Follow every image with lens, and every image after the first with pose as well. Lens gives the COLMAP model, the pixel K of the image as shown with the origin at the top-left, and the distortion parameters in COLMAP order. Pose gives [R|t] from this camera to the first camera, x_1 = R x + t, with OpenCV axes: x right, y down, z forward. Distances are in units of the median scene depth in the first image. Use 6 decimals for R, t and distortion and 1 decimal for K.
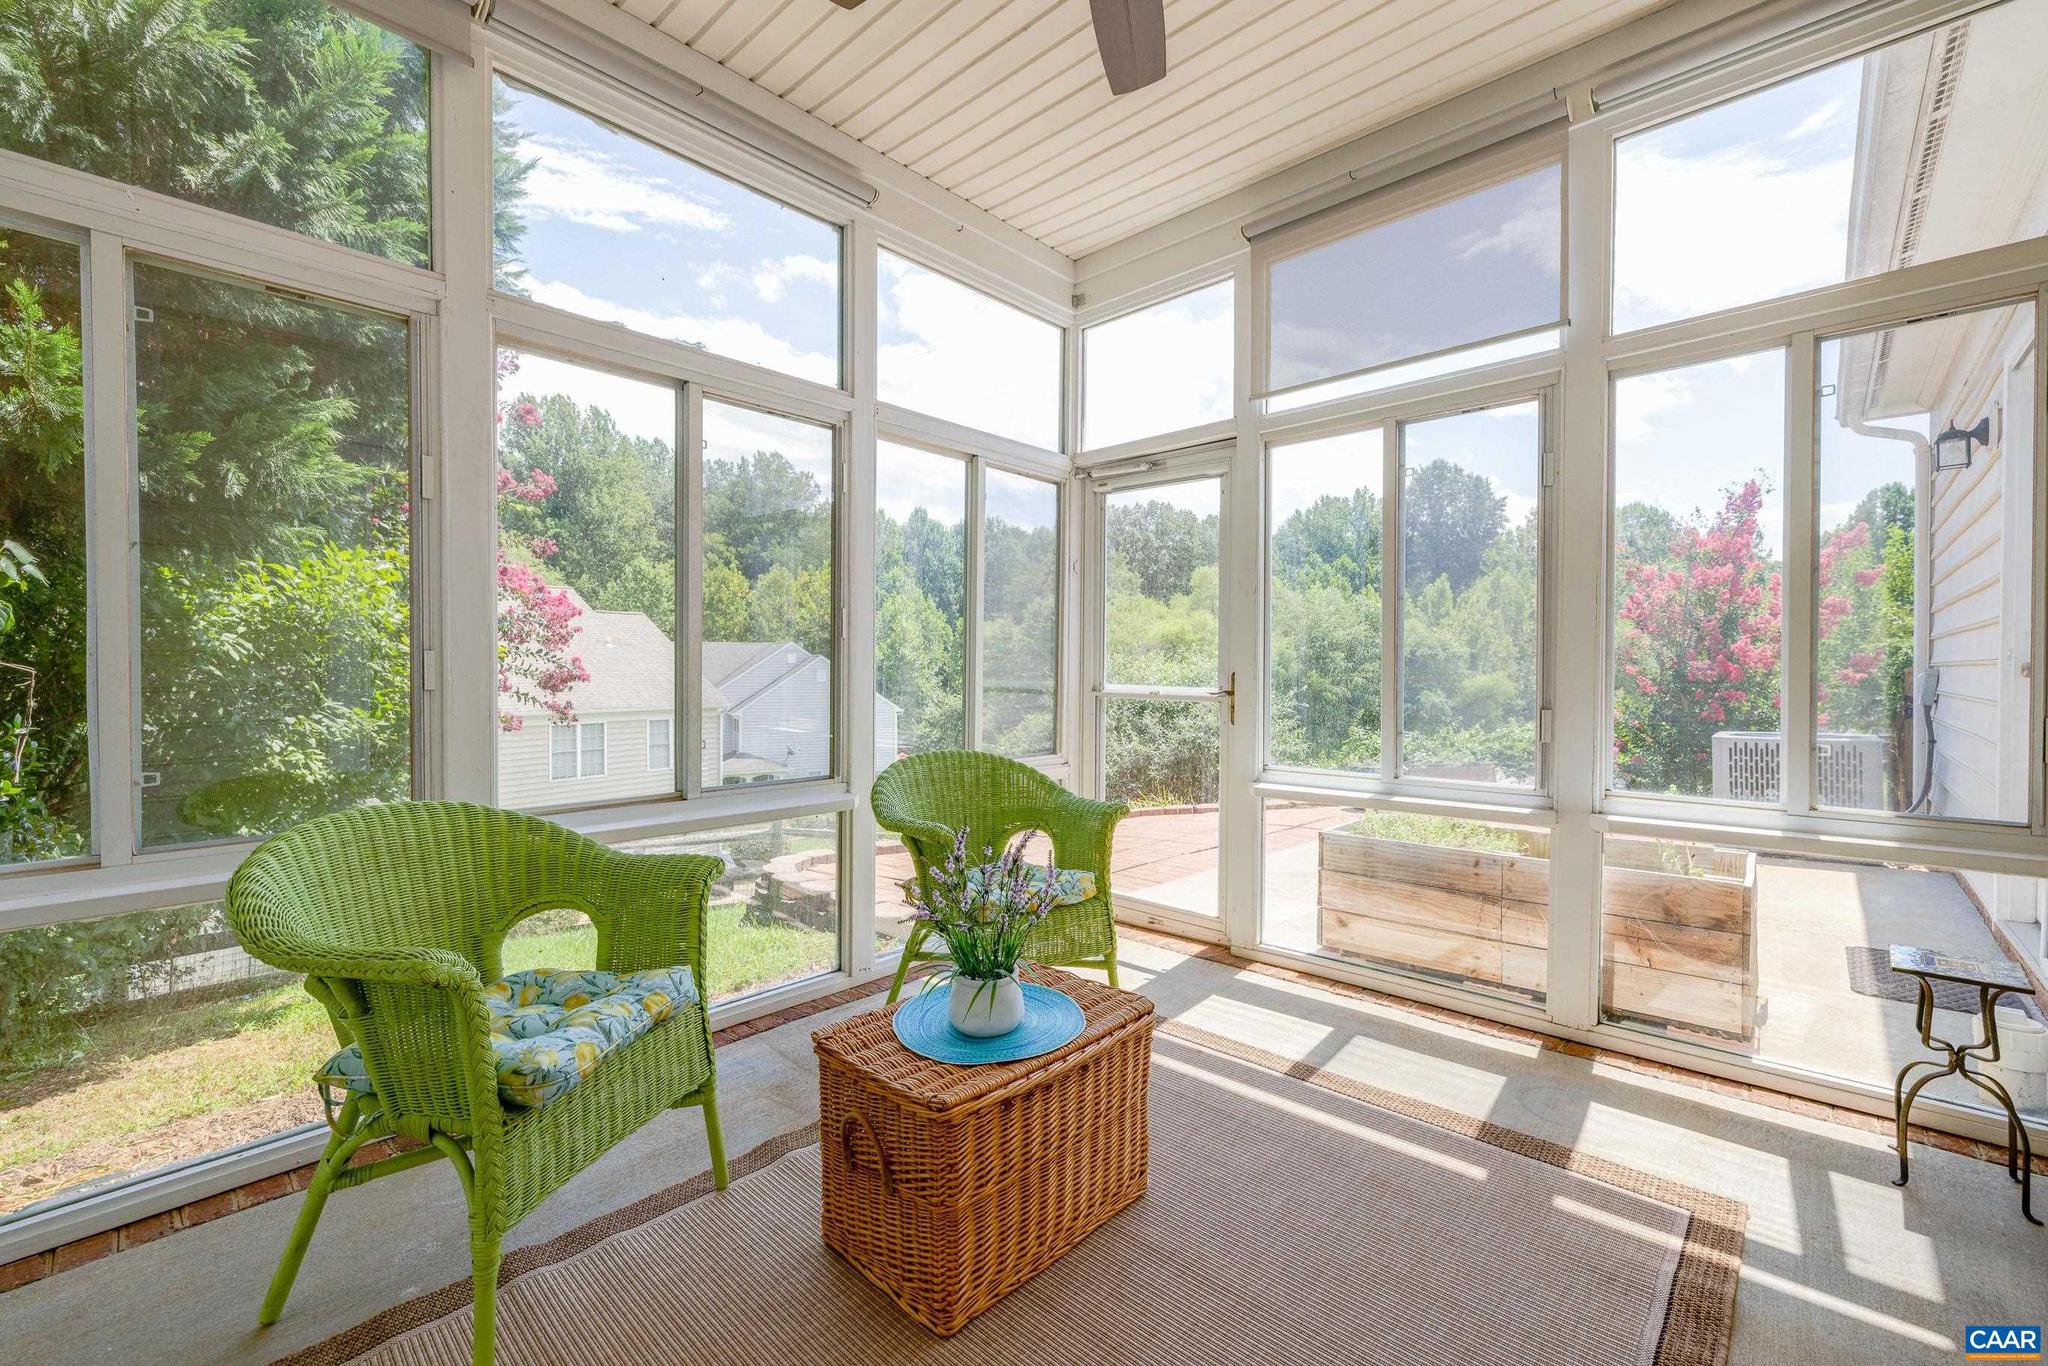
lens RADIAL K [[854.9, 0, 1020.3], [0, 854.9, 675.1], [0, 0, 1]] dist [0.001217, 0.000495]
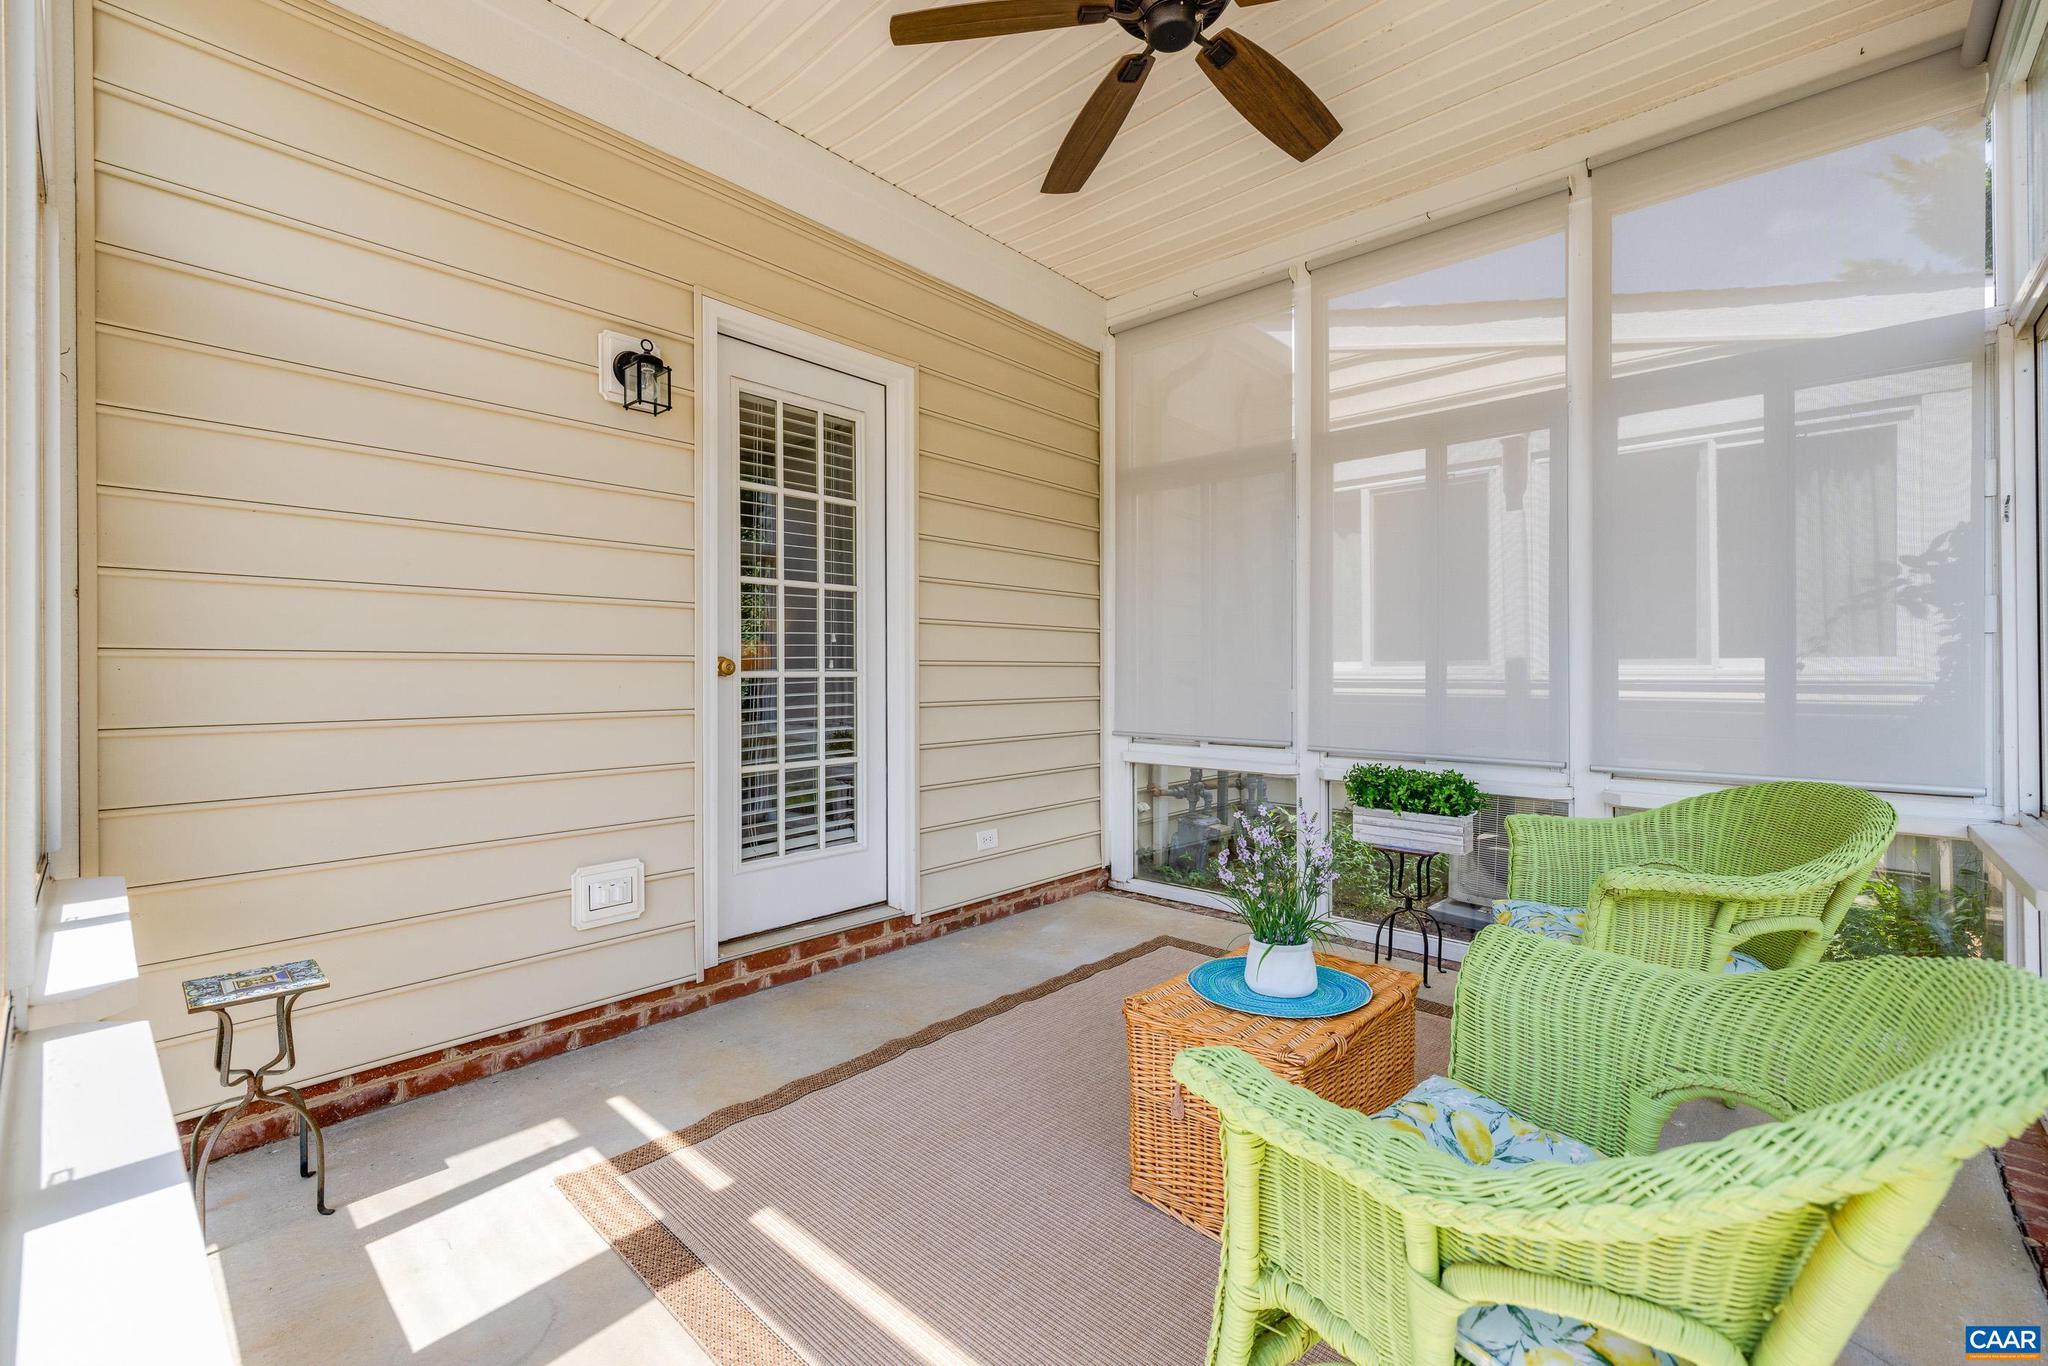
lens RADIAL K [[854.9, 0, 1020.3], [0, 854.9, 675.1], [0, 0, 1]] dist [0.001217, 0.000495]
pose [[-0.999997, -0.002478, -0.000379, 0.299130], [-0.002482, 0.999932, 0.011435, -0.003286], [0.000350, 0.011436, -0.999935, 2.128978]]
